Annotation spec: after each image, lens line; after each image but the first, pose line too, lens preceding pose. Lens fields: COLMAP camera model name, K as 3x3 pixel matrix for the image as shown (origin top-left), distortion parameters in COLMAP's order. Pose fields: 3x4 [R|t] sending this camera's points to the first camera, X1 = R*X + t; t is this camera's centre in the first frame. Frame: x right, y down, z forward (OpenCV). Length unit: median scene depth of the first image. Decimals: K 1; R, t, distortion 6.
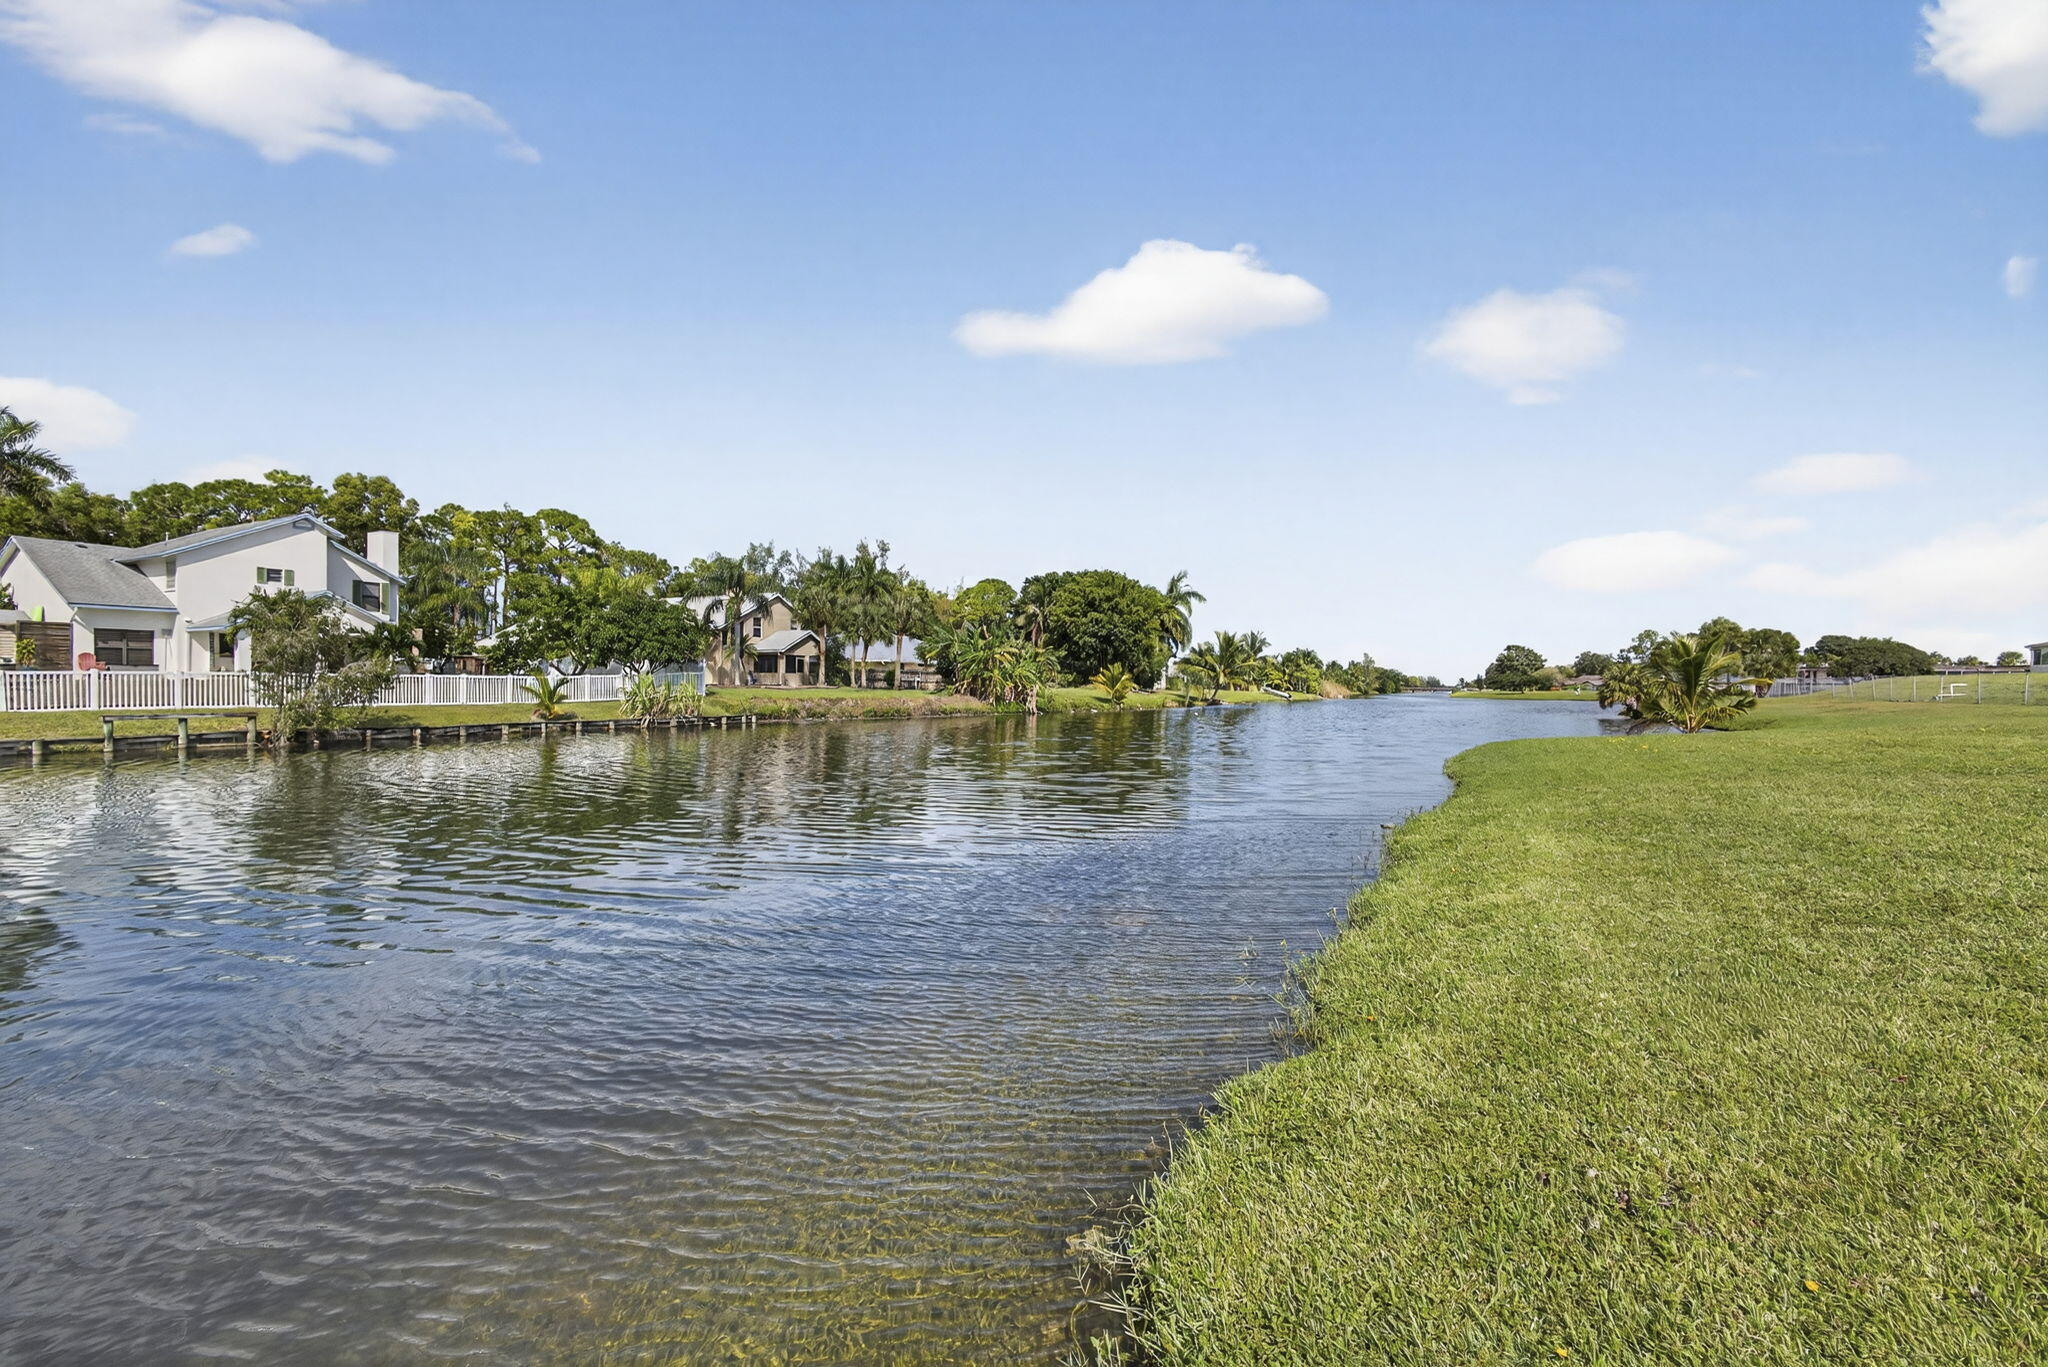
lens RADIAL K [[889.1, 0, 1024.8], [0, 889.1, 685.3], [0, 0, 1]] dist [0.002719, 0.001039]
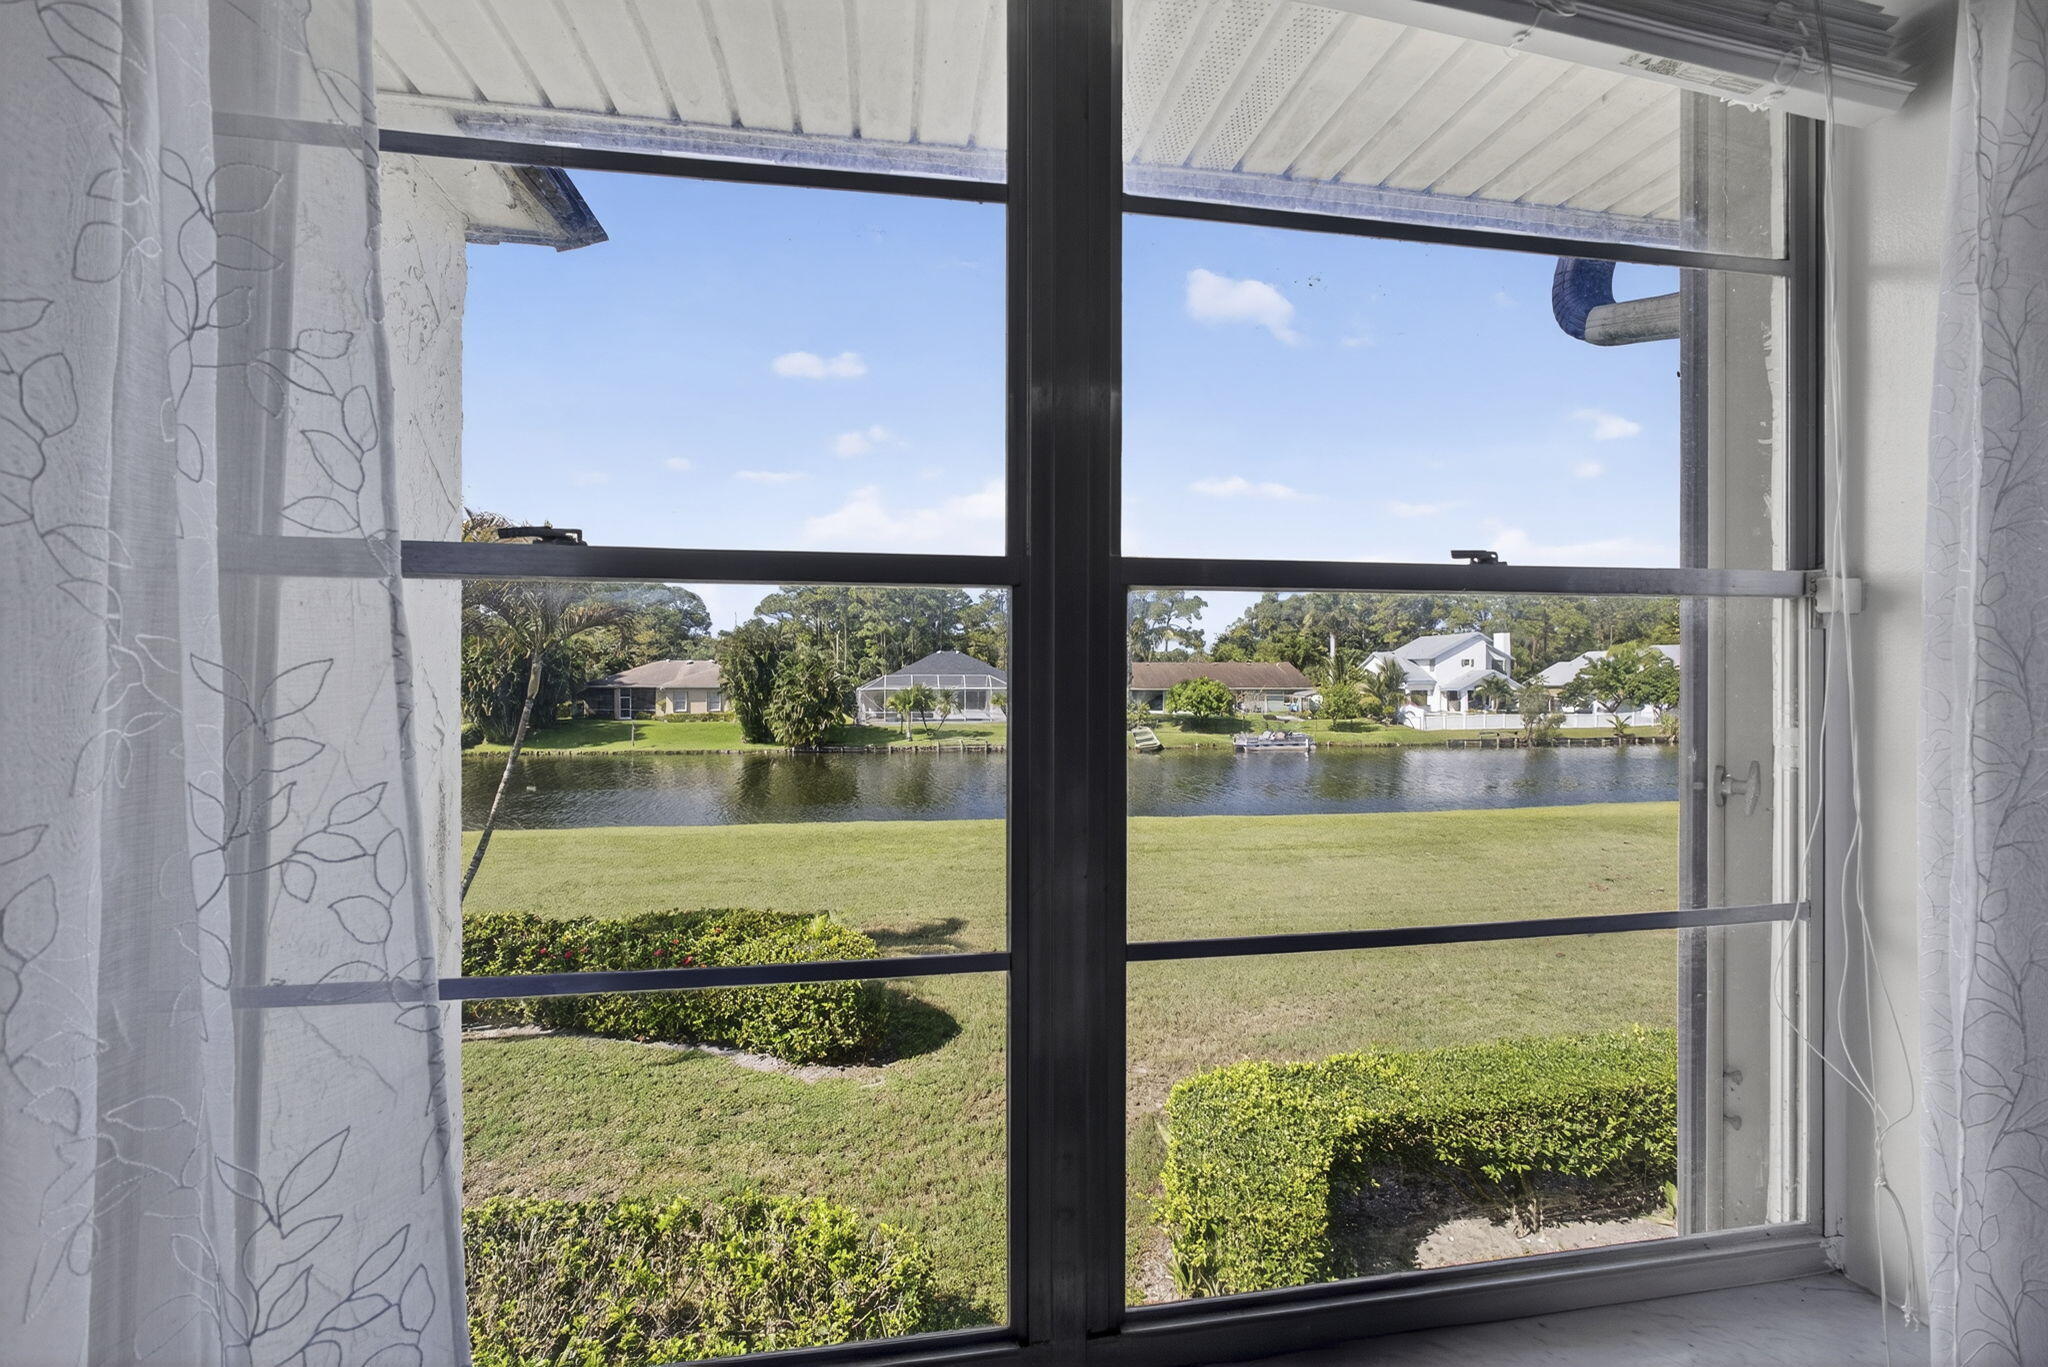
lens RADIAL K [[889.1, 0, 1026.6], [0, 889.1, 687.9], [0, 0, 1]] dist [0.002719, 0.001039]
pose [[0.583161, -0.000265, -0.812356, 0.312578], [0.002656, 0.999995, 0.001580, -0.074813], [0.812352, -0.003079, 0.583159, -1.223539]]
